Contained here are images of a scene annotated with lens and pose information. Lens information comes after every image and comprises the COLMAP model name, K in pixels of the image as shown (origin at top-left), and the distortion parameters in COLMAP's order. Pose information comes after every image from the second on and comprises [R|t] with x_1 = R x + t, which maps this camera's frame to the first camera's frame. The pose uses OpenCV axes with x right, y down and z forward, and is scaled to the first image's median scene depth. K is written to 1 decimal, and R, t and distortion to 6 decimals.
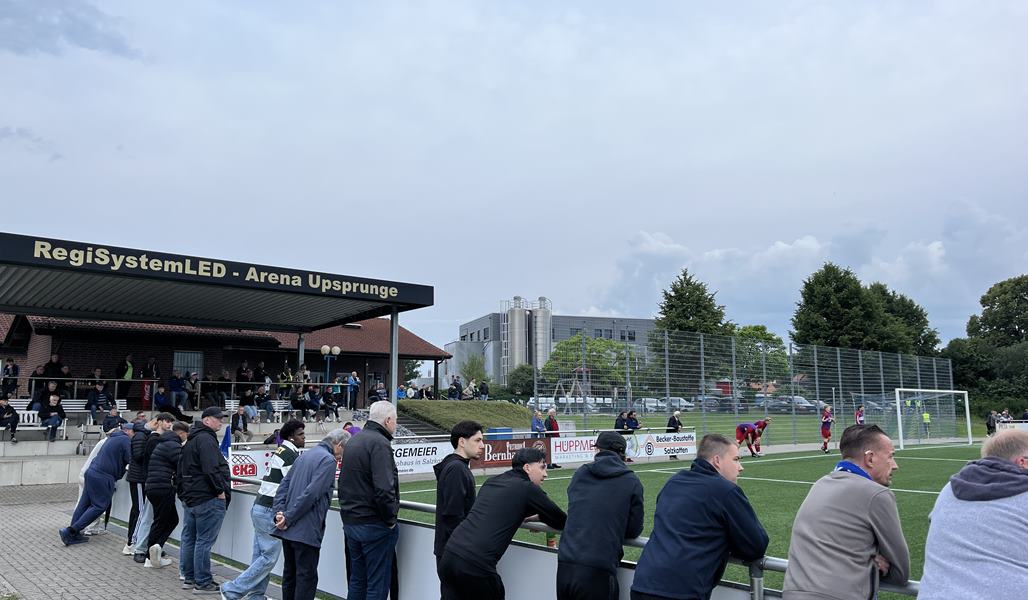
lens RADIAL K [[770.0, 0, 515.4], [0, 770.0, 299.7], [0, 0, 1]] dist [0.008339, 0.005346]
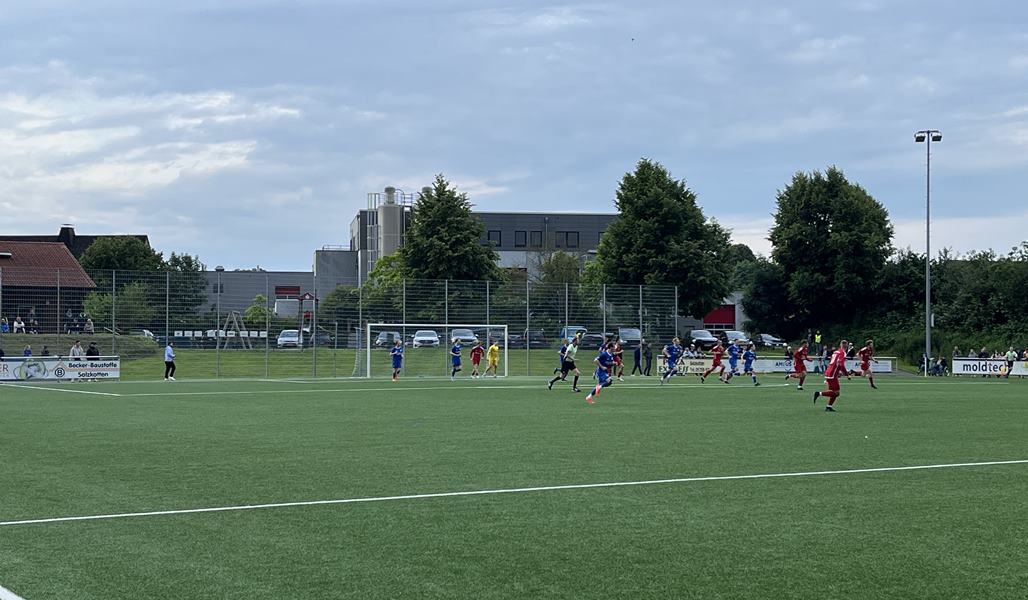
lens RADIAL K [[1521.3, 0, 512.9], [0, 1521.3, 299.0], [0, 0, 1]] dist [0.072511, 0.000000]
pose [[0.982873, -0.006708, -0.184163, 1.590452], [0.026512, 0.994088, 0.105287, -0.204040], [0.182368, -0.108367, 0.977240, -1.544984]]
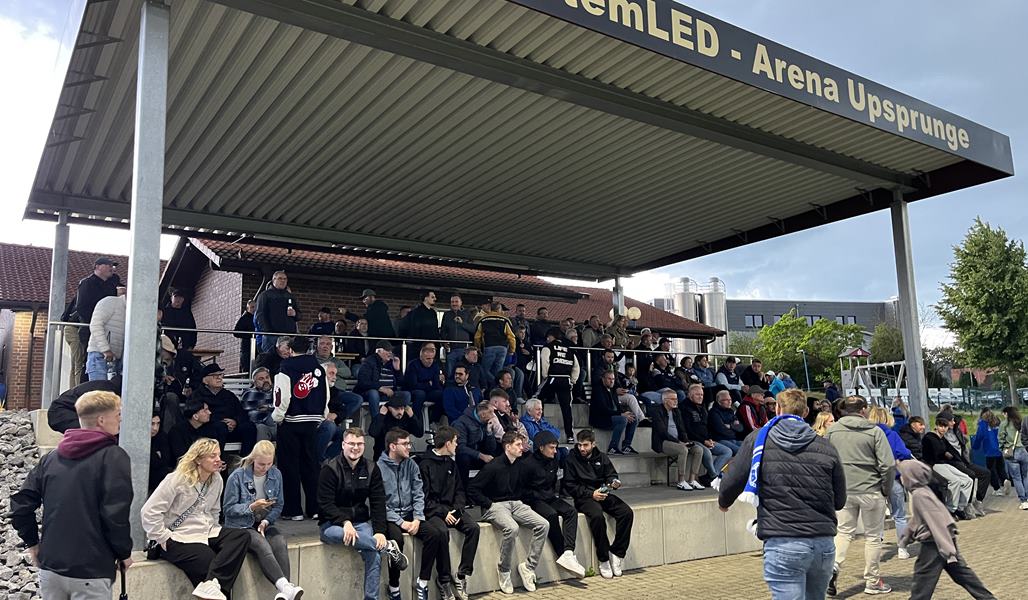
lens RADIAL K [[770.0, 0, 522.9], [0, 770.0, 299.3], [0, 0, 1]] dist [0.008339, 0.005346]
pose [[0.996365, -0.026085, -0.081096, -0.417905], [0.025344, 0.999627, -0.010158, 0.091207], [0.081330, 0.008066, 0.996655, 0.550774]]
